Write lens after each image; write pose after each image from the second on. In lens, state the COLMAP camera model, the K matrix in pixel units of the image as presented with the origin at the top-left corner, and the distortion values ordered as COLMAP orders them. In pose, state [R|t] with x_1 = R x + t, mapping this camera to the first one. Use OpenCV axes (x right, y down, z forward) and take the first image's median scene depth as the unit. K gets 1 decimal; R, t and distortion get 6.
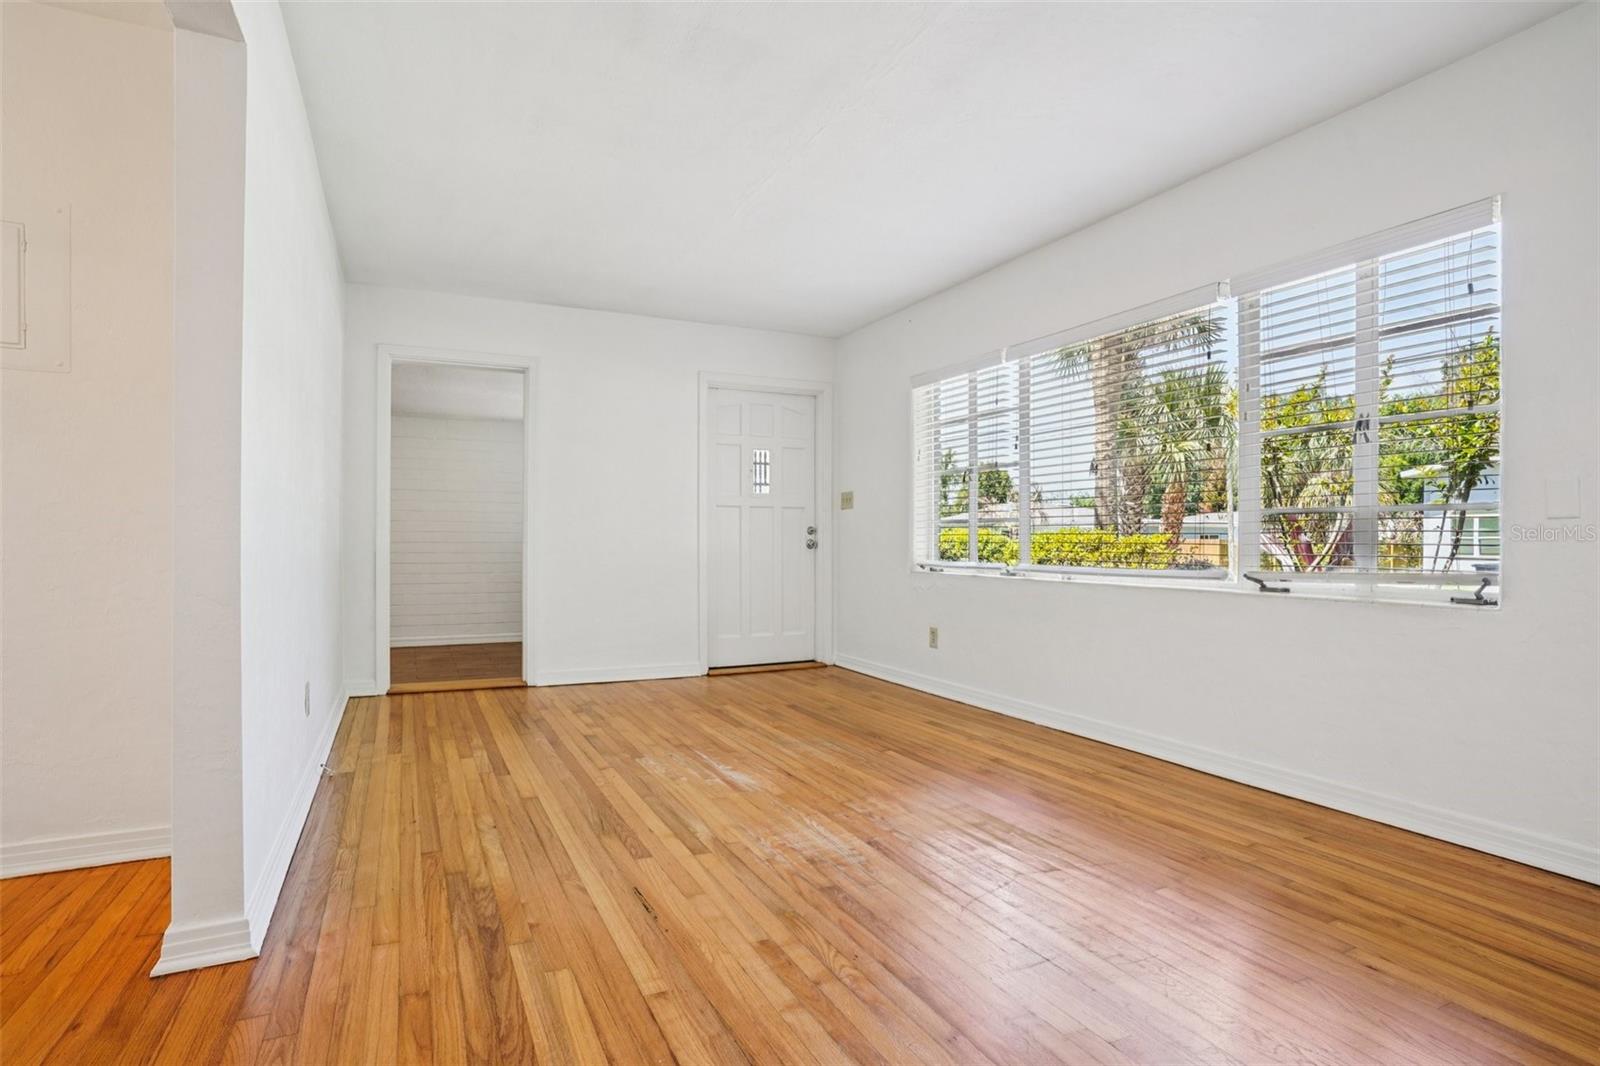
lens RADIAL K [[826.9, 0, 805.1], [0, 826.9, 537.3], [0, 0, 1]] dist [-0.013507, 0.005701]
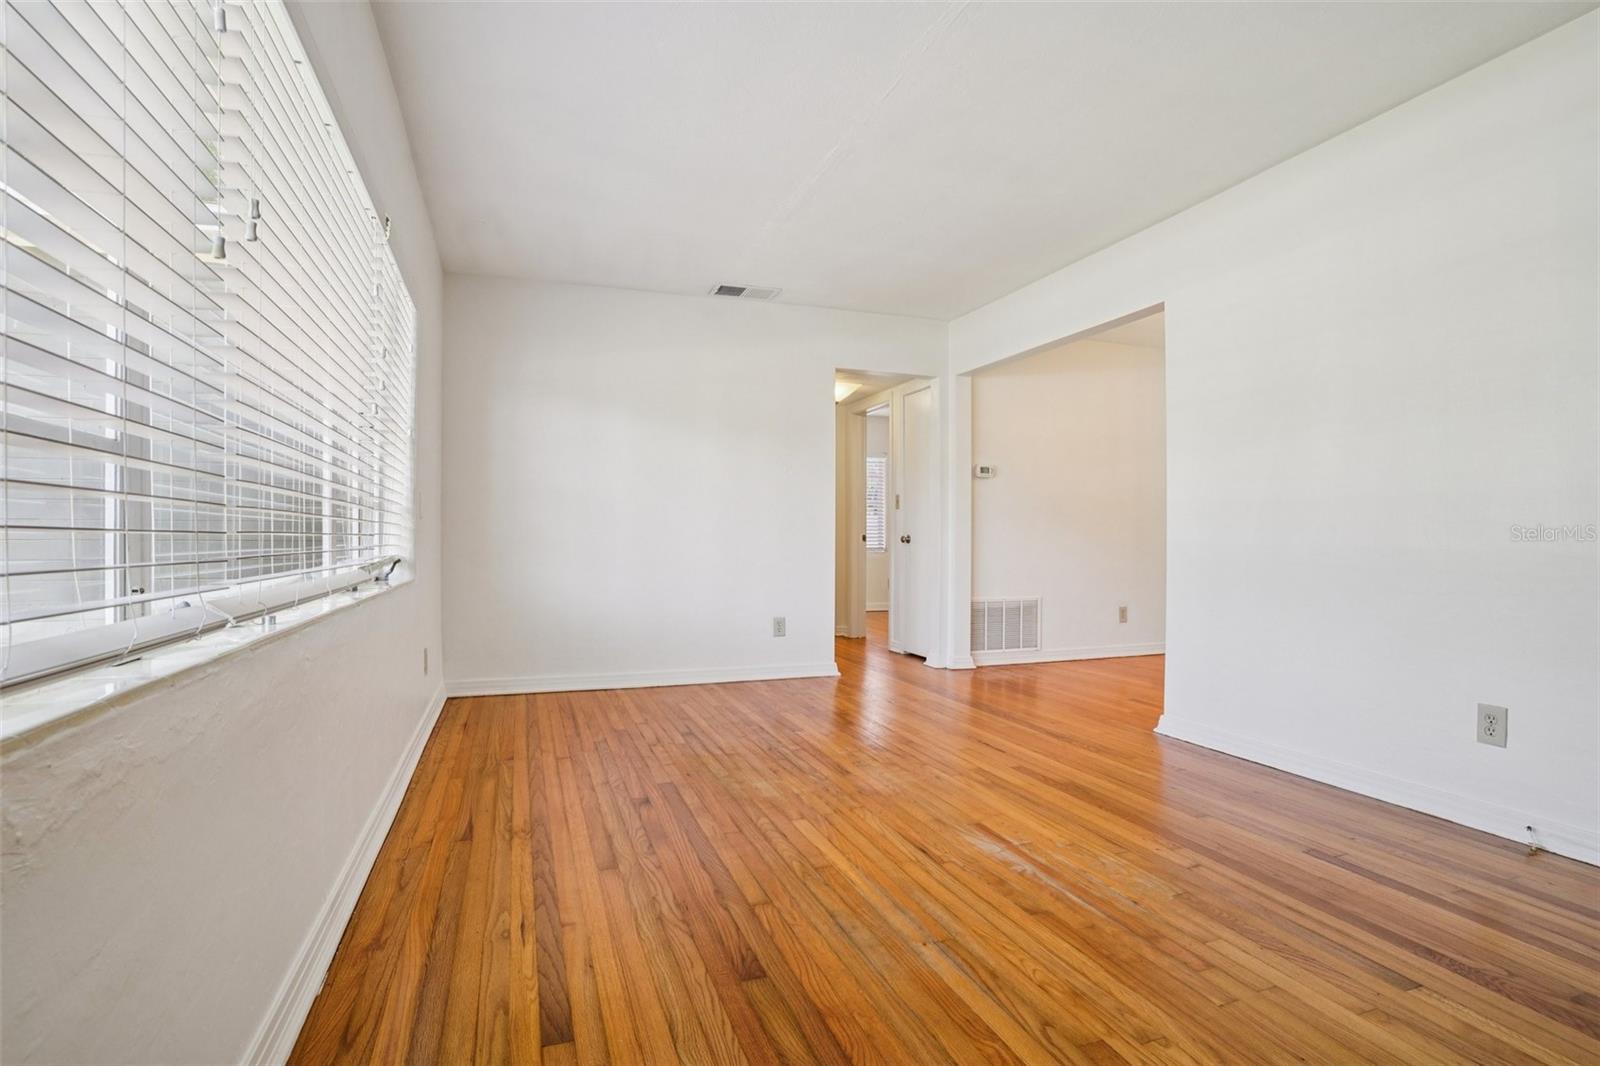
lens RADIAL K [[790.8, 0, 799.4], [0, 790.8, 537.0], [0, 0, 1]] dist [-0.053606, 0.005796]
pose [[-0.993957, -0.008385, 0.109450, 0.018988], [-0.008604, 0.999962, -0.001531, 0.009654], [-0.109432, -0.002463, -0.993991, 1.879749]]
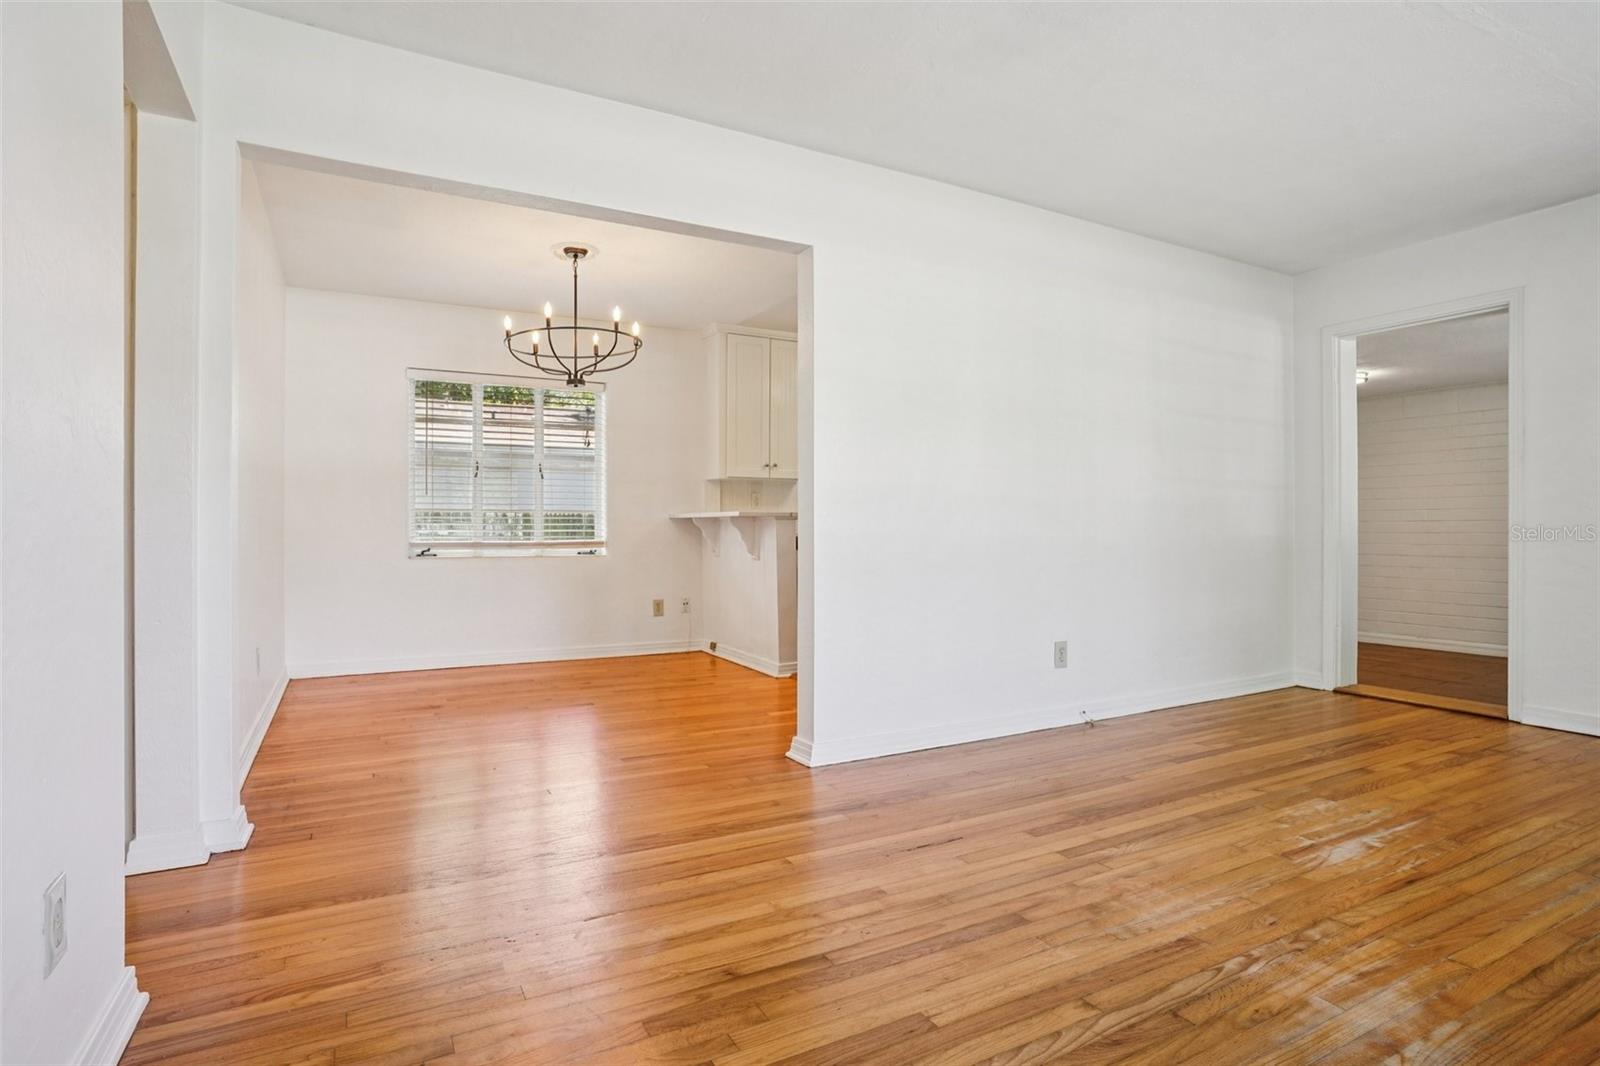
lens RADIAL K [[826.9, 0, 795.2], [0, 826.9, 536.2], [0, 0, 1]] dist [-0.013507, 0.005701]
pose [[0.044820, -0.002564, -0.998992, 0.673508], [0.016330, 0.999865, -0.001834, 0.006753], [0.998862, -0.016232, 0.044856, 0.533877]]
